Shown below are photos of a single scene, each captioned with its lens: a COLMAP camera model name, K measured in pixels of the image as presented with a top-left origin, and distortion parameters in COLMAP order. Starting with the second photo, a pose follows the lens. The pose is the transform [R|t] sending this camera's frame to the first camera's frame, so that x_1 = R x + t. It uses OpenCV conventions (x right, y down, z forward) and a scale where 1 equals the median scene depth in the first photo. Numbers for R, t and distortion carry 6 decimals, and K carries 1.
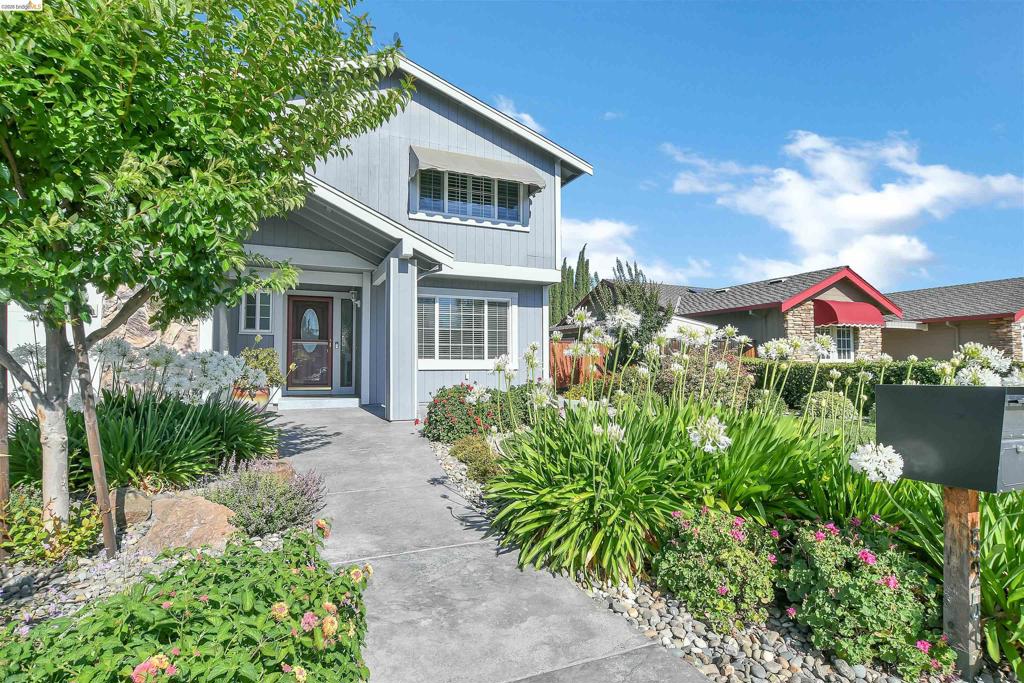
lens RADIAL K [[470.3, 0, 504.4], [0, 470.3, 345.5], [0, 0, 1]] dist [-0.025796, 0.000319]
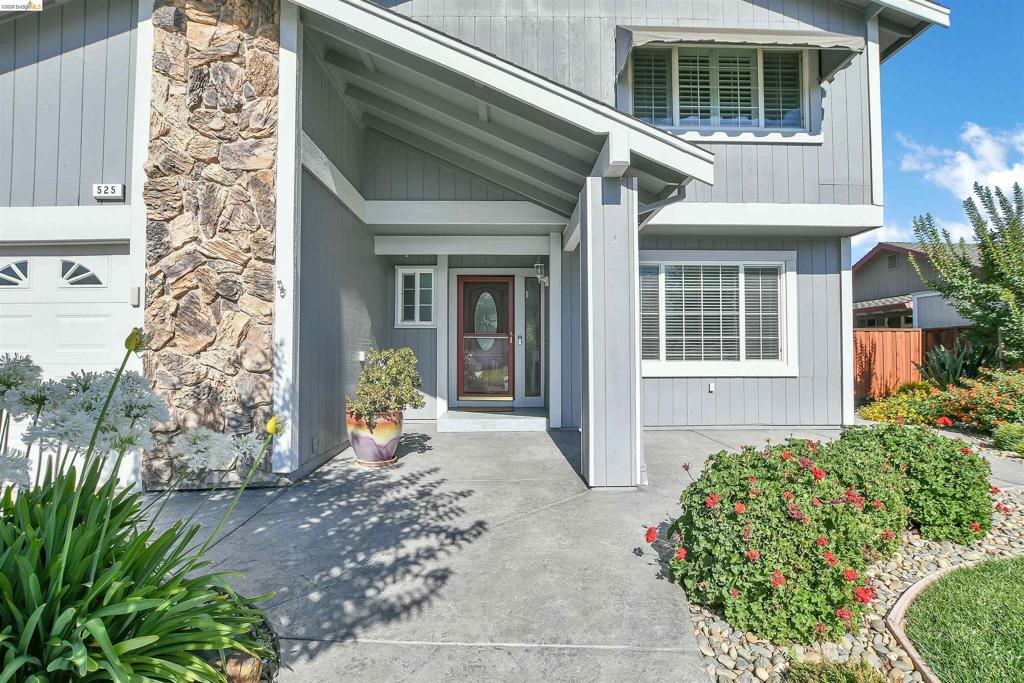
lens RADIAL K [[470.3, 0, 504.4], [0, 470.3, 345.5], [0, 0, 1]] dist [-0.025796, 0.000319]
pose [[0.910211, -0.004944, -0.414115, -0.074979], [0.013315, 0.999761, 0.017331, -0.005661], [0.413930, -0.021289, 0.910060, 0.325938]]
